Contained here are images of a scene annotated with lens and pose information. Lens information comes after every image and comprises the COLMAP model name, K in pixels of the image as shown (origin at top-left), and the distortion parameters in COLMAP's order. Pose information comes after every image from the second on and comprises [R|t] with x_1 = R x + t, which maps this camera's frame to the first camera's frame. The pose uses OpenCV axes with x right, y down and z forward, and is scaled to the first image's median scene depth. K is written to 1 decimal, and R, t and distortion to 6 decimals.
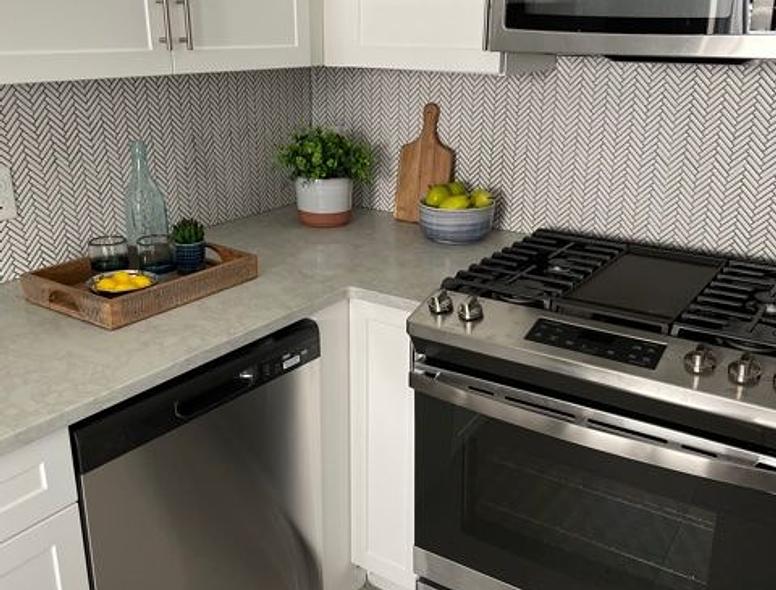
lens RADIAL K [[790.5, 0, 387.6], [0, 790.5, 294.5], [0, 0, 1]] dist [0.005901, 0.000000]
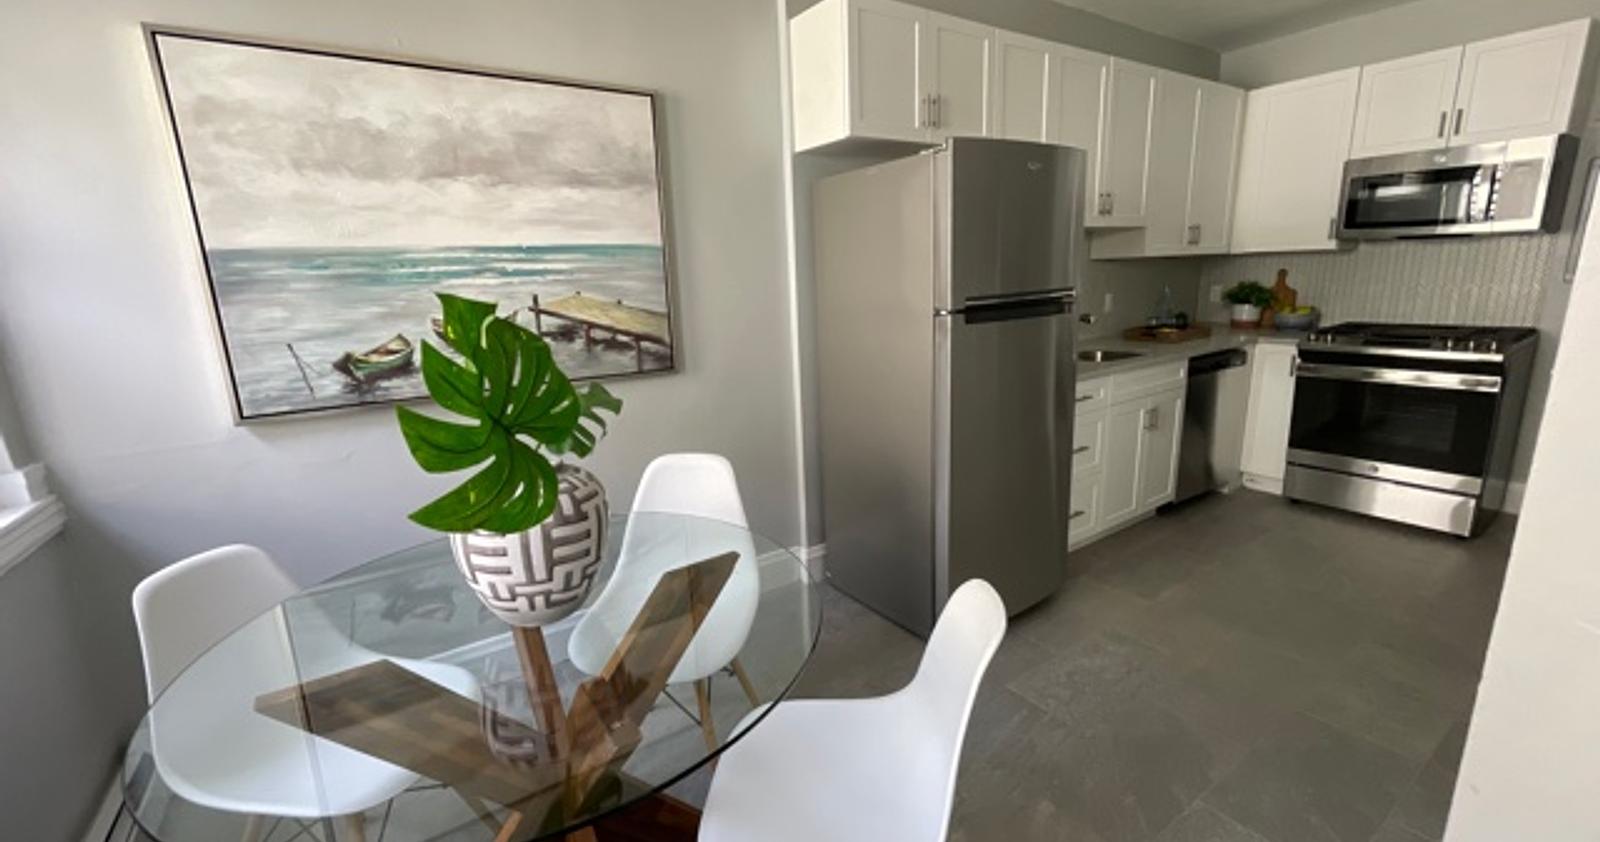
lens RADIAL K [[662.4, 0, 804.7], [0, 662.4, 425.0], [0, 0, 1]] dist [-0.001607, -0.000094]
pose [[0.925371, 0.039015, -0.377050, -0.537546], [-0.076900, 0.993328, -0.085946, 0.514753], [0.371181, 0.108527, 0.922197, -1.301726]]
